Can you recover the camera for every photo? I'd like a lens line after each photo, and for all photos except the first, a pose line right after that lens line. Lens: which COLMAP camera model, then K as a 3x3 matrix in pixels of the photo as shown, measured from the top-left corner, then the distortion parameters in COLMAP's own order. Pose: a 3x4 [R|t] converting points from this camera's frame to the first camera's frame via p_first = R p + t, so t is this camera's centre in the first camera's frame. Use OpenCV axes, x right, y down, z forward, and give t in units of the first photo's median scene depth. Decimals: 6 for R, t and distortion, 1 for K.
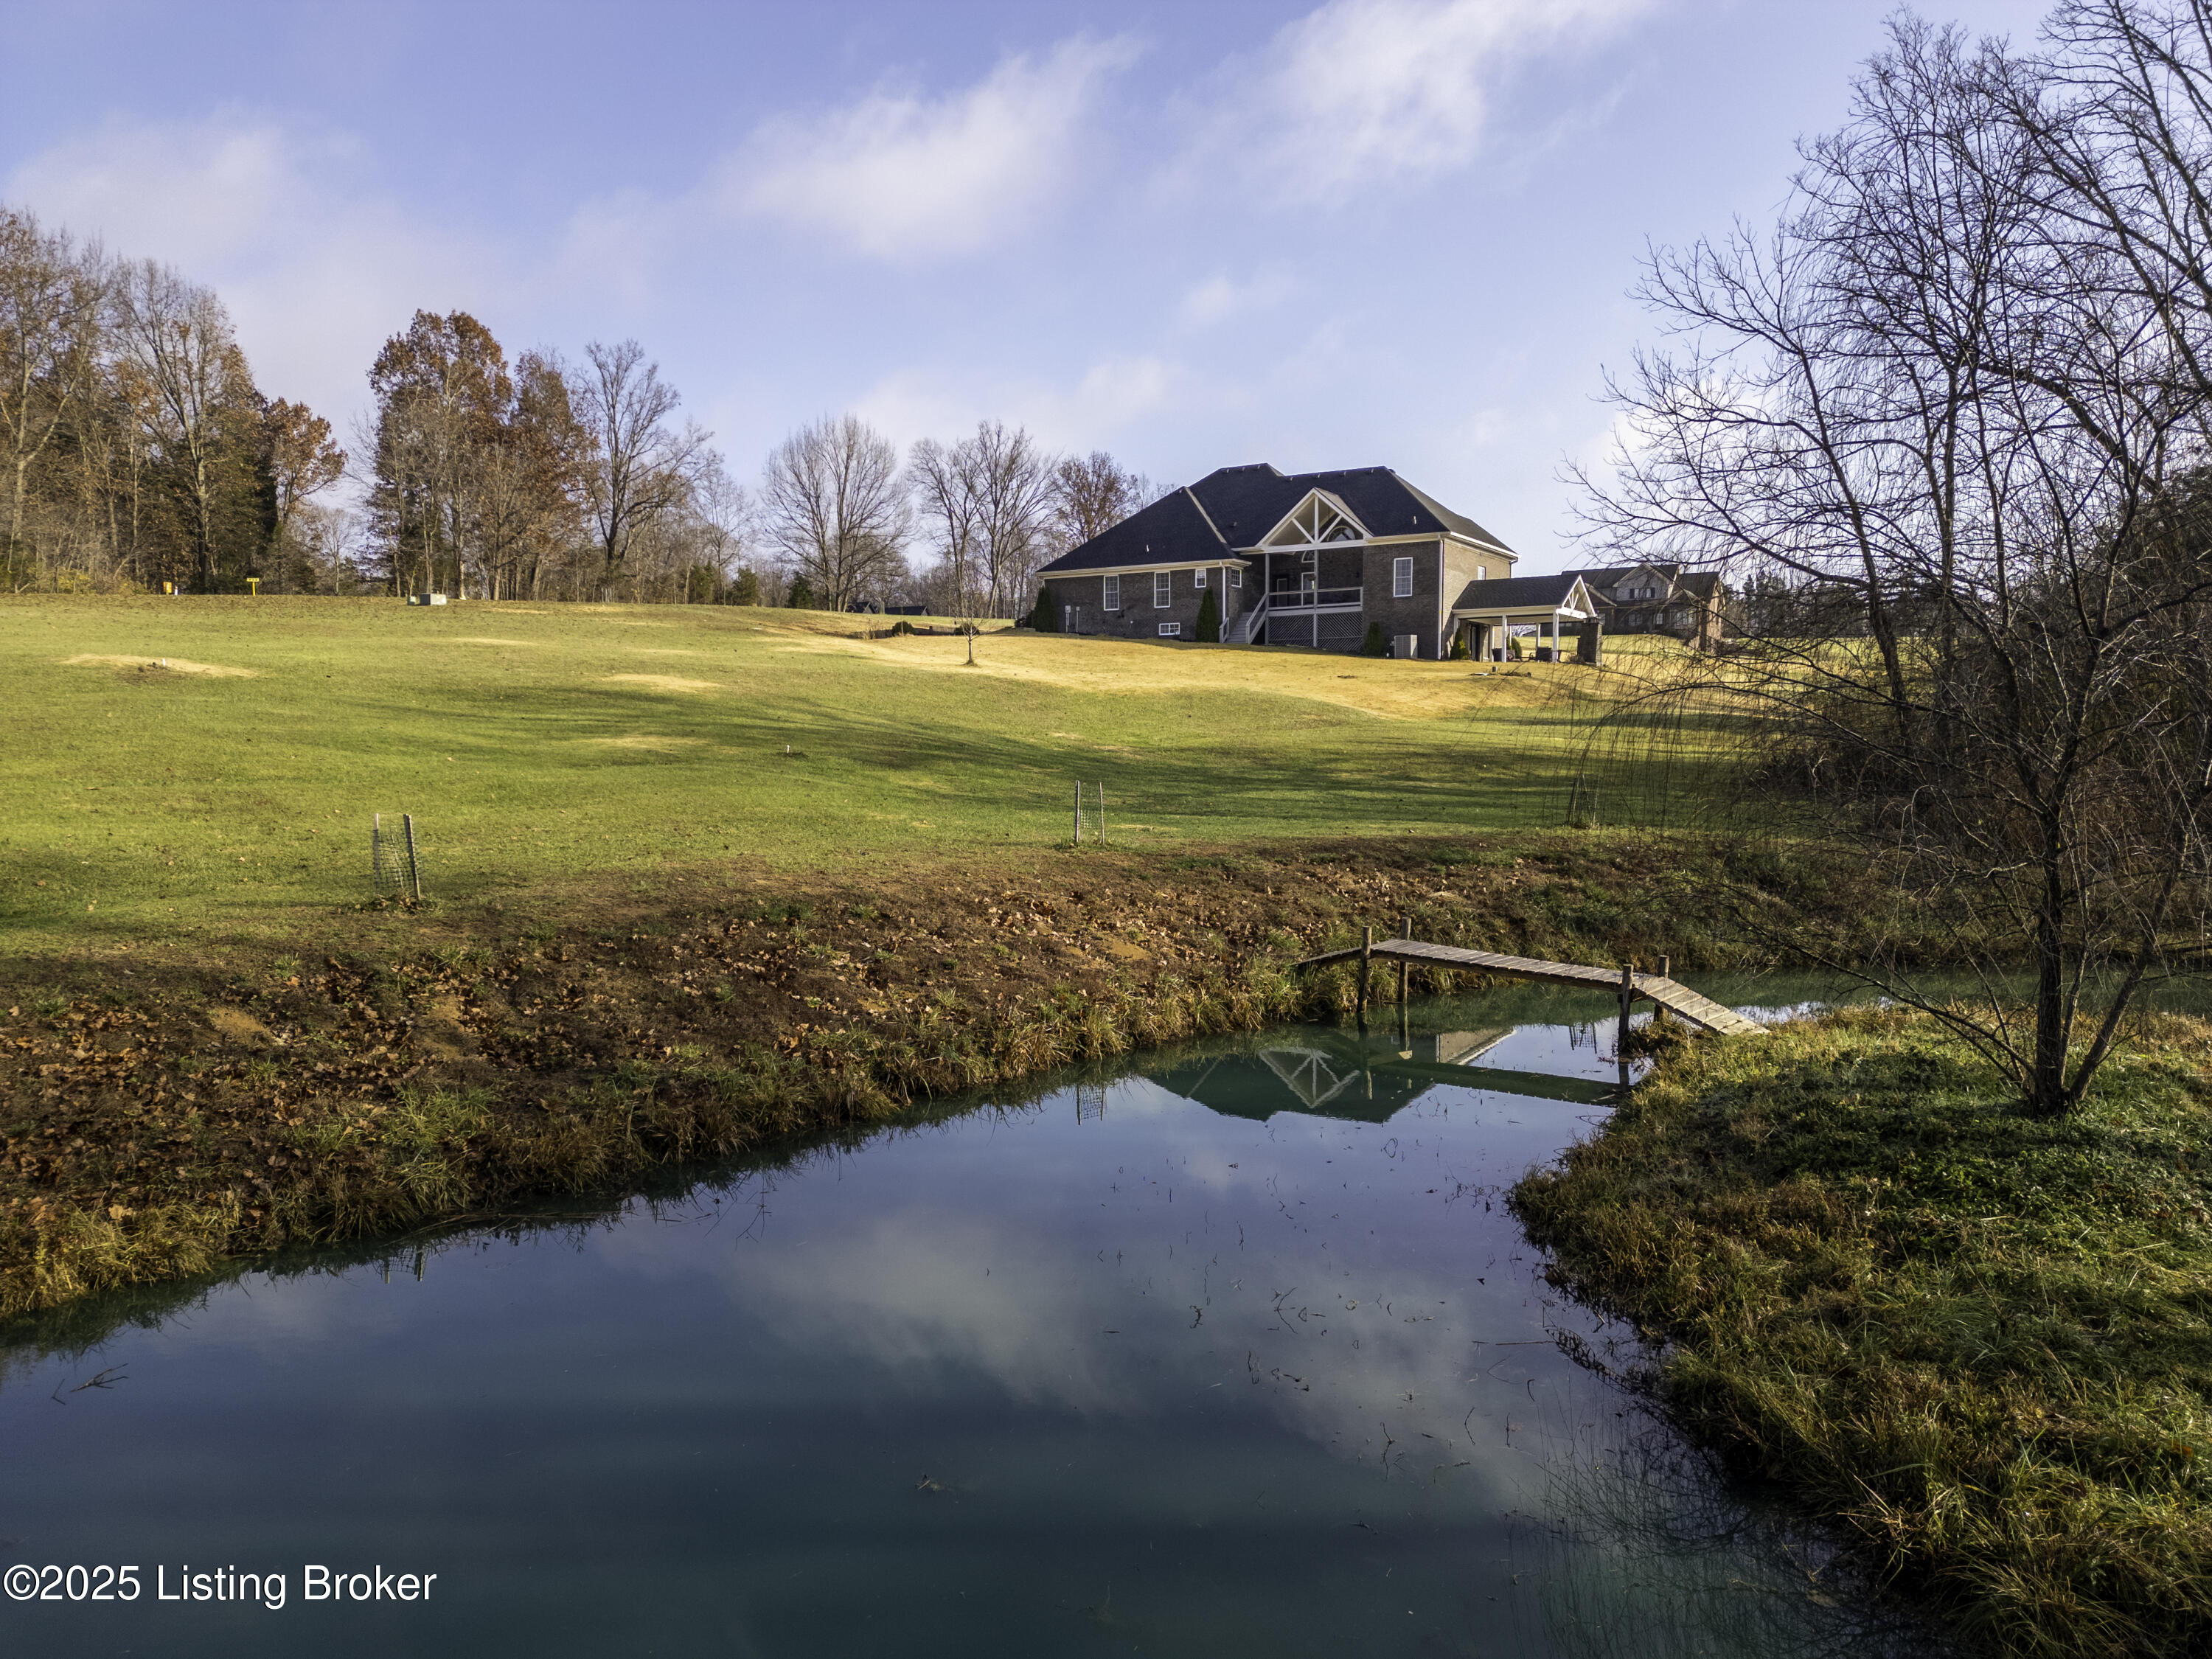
lens RADIAL K [[1573.4, 0, 1112.0], [0, 1573.4, 856.1], [0, 0, 1]] dist [0.080856, -0.084050]
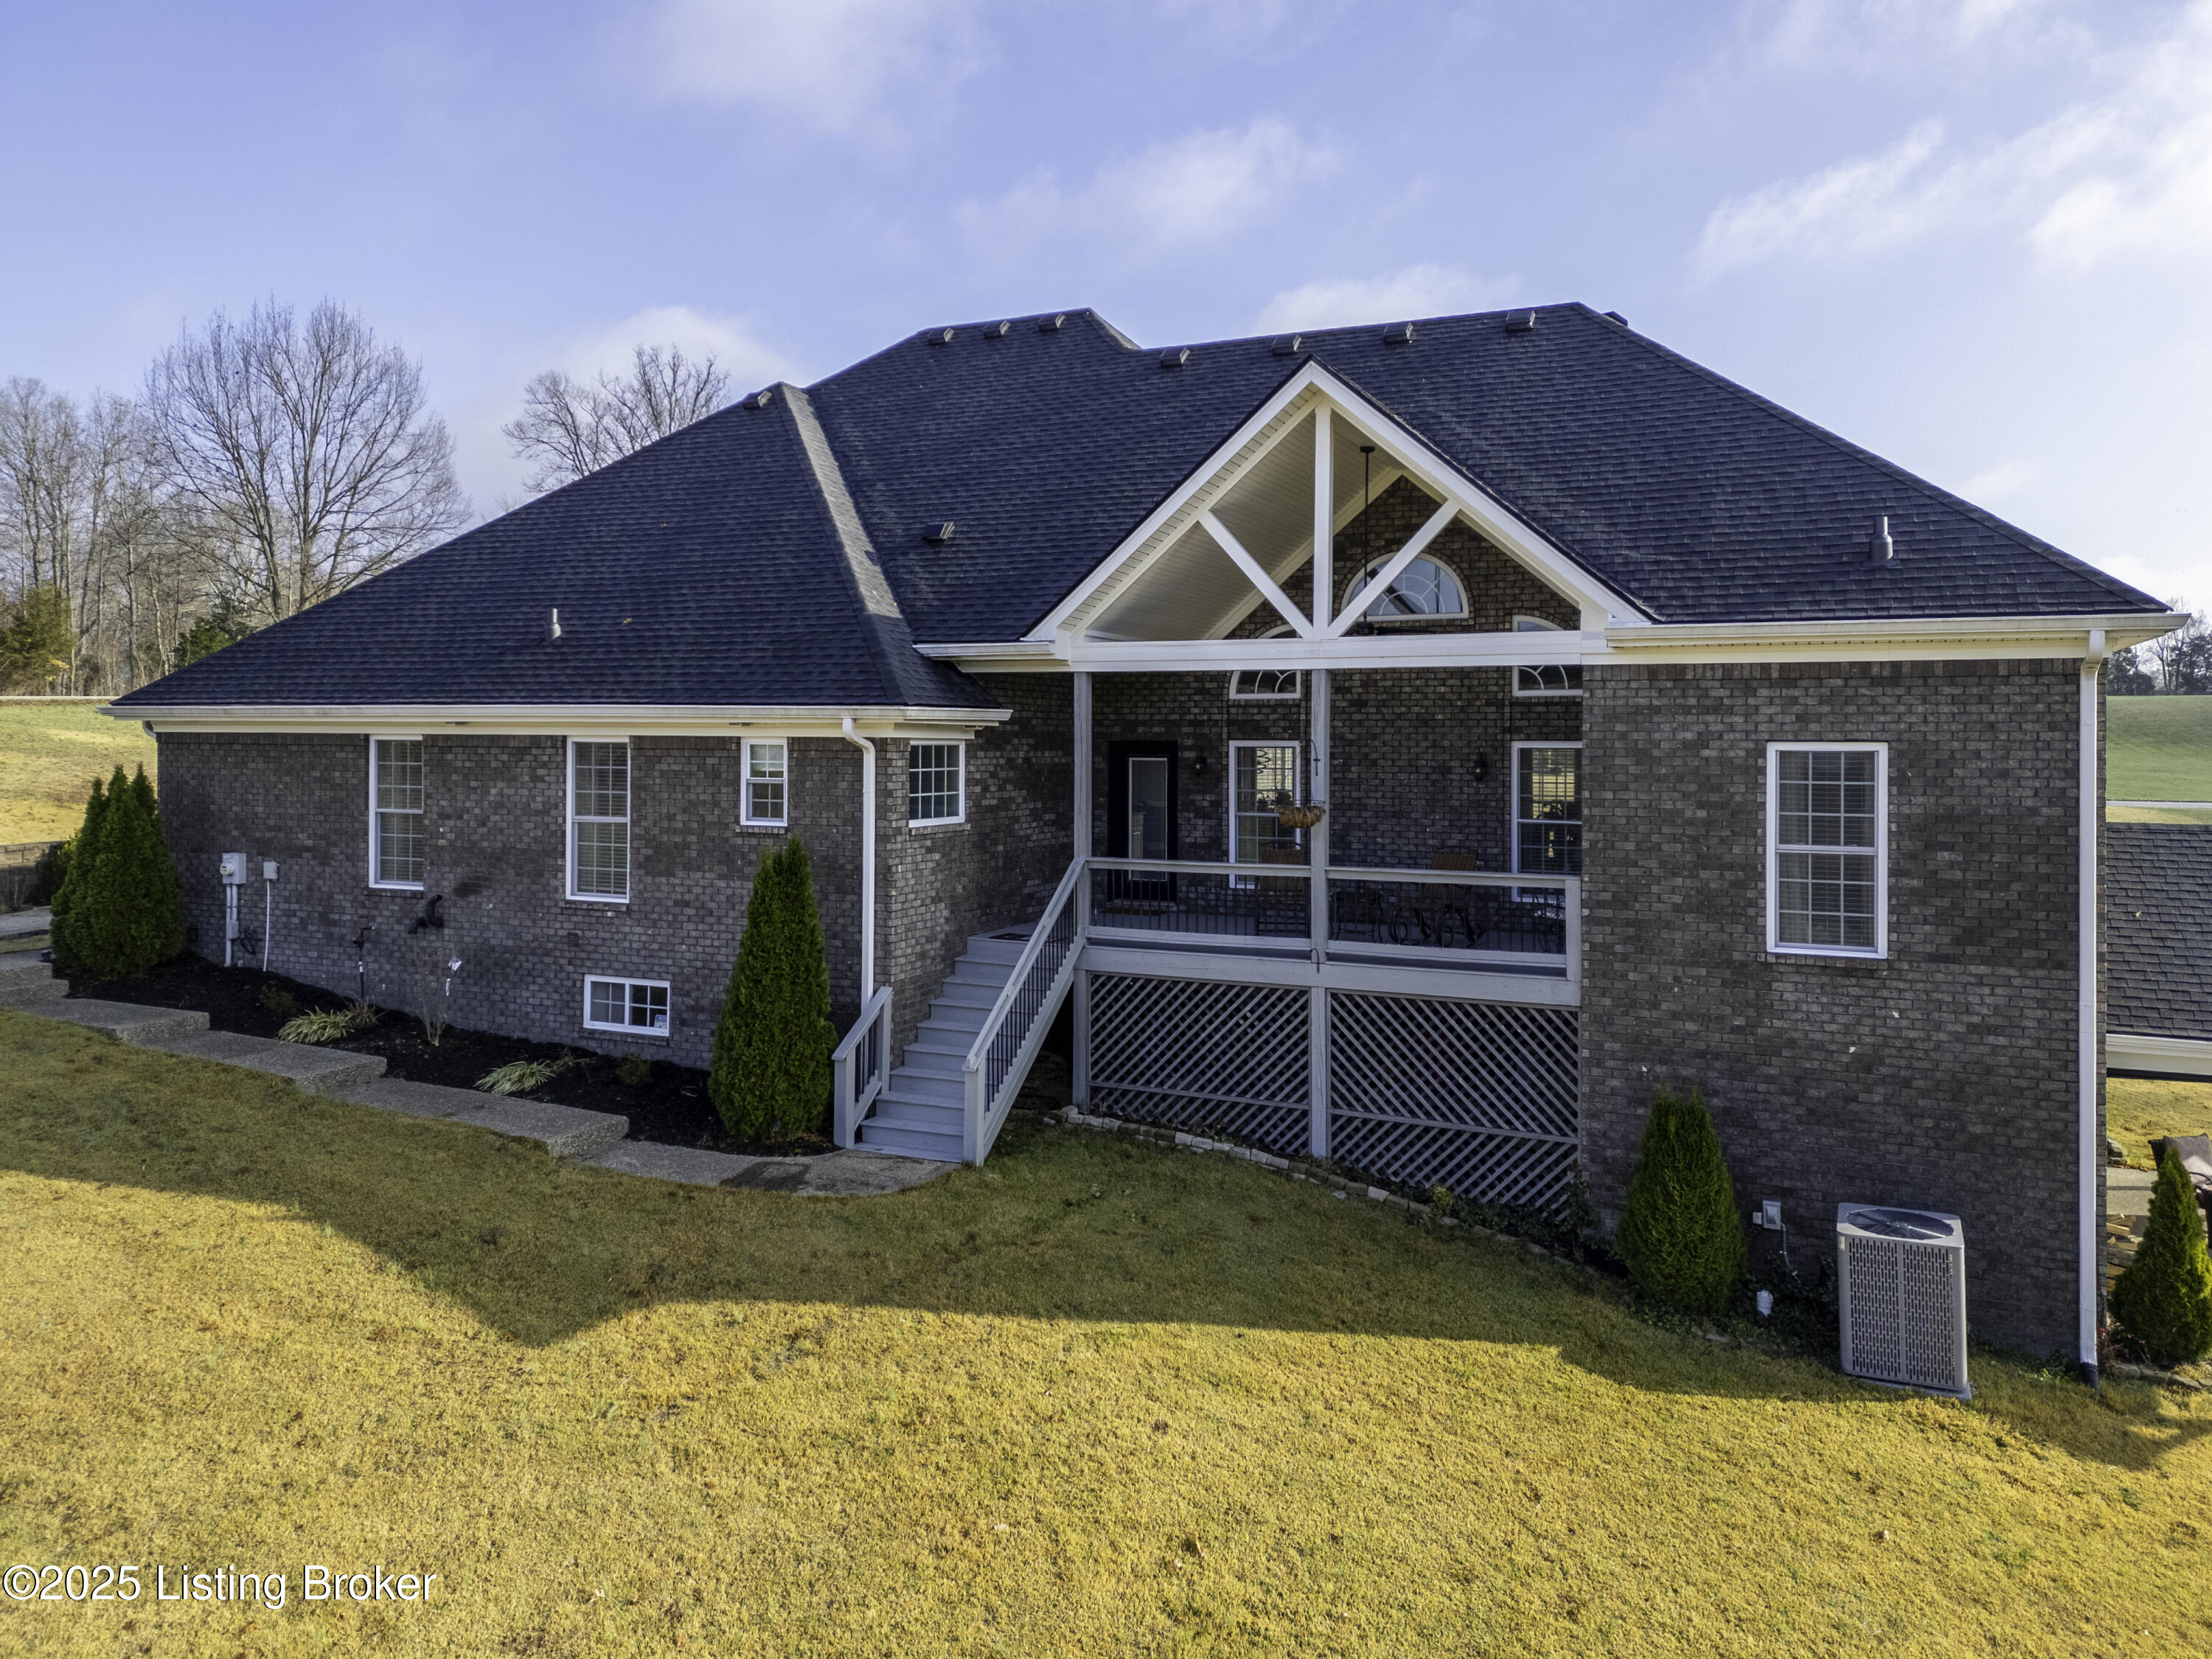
lens RADIAL K [[1582.9, 0, 1091.1], [0, 1582.9, 765.0], [0, 0, 1]] dist [0.053607, -0.005724]
pose [[0.996432, 0.010678, 0.083724, 0.080552], [-0.006155, 0.998517, -0.054097, -0.165086], [-0.084177, 0.053388, 0.995020, 0.776768]]
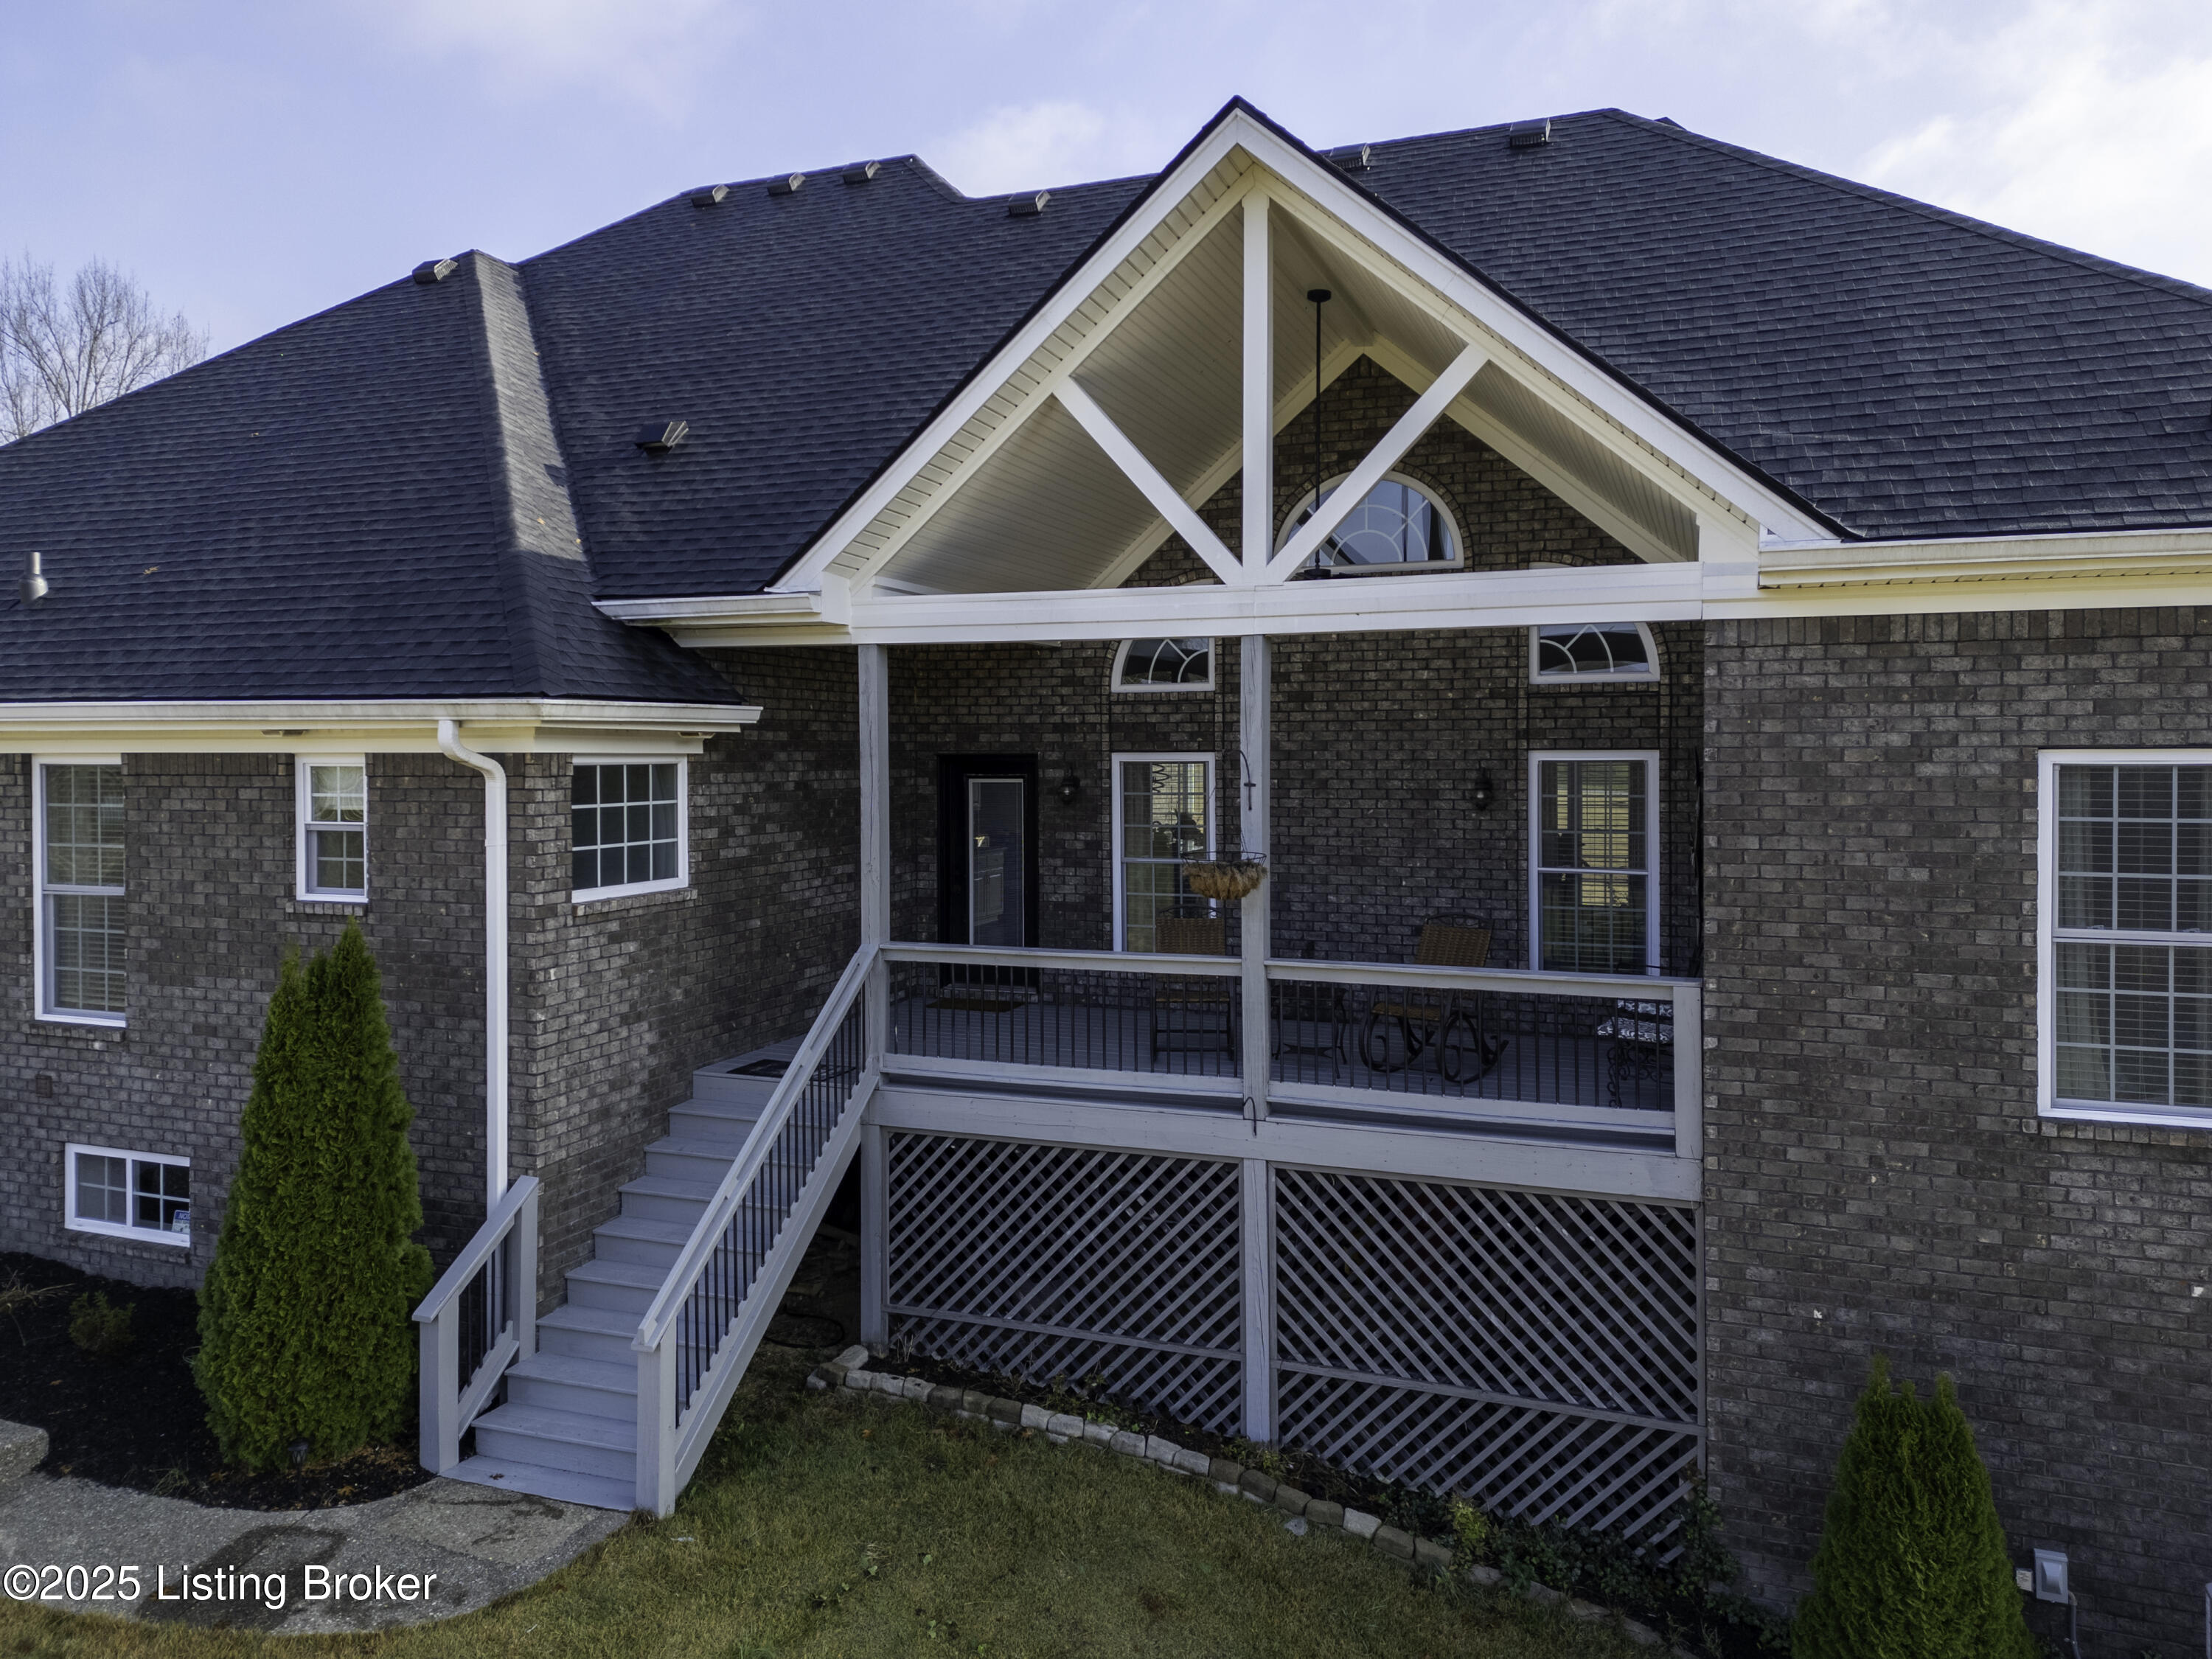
lens RADIAL K [[1556.0, 0, 1110.8], [0, 1556.0, 791.6], [0, 0, 1]] dist [0.031278, -0.026748]
pose [[0.987014, 0.000233, 0.160636, 0.095729], [0.006935, 0.999005, -0.044063, -0.170891], [-0.160486, 0.044605, 0.986030, 0.855965]]
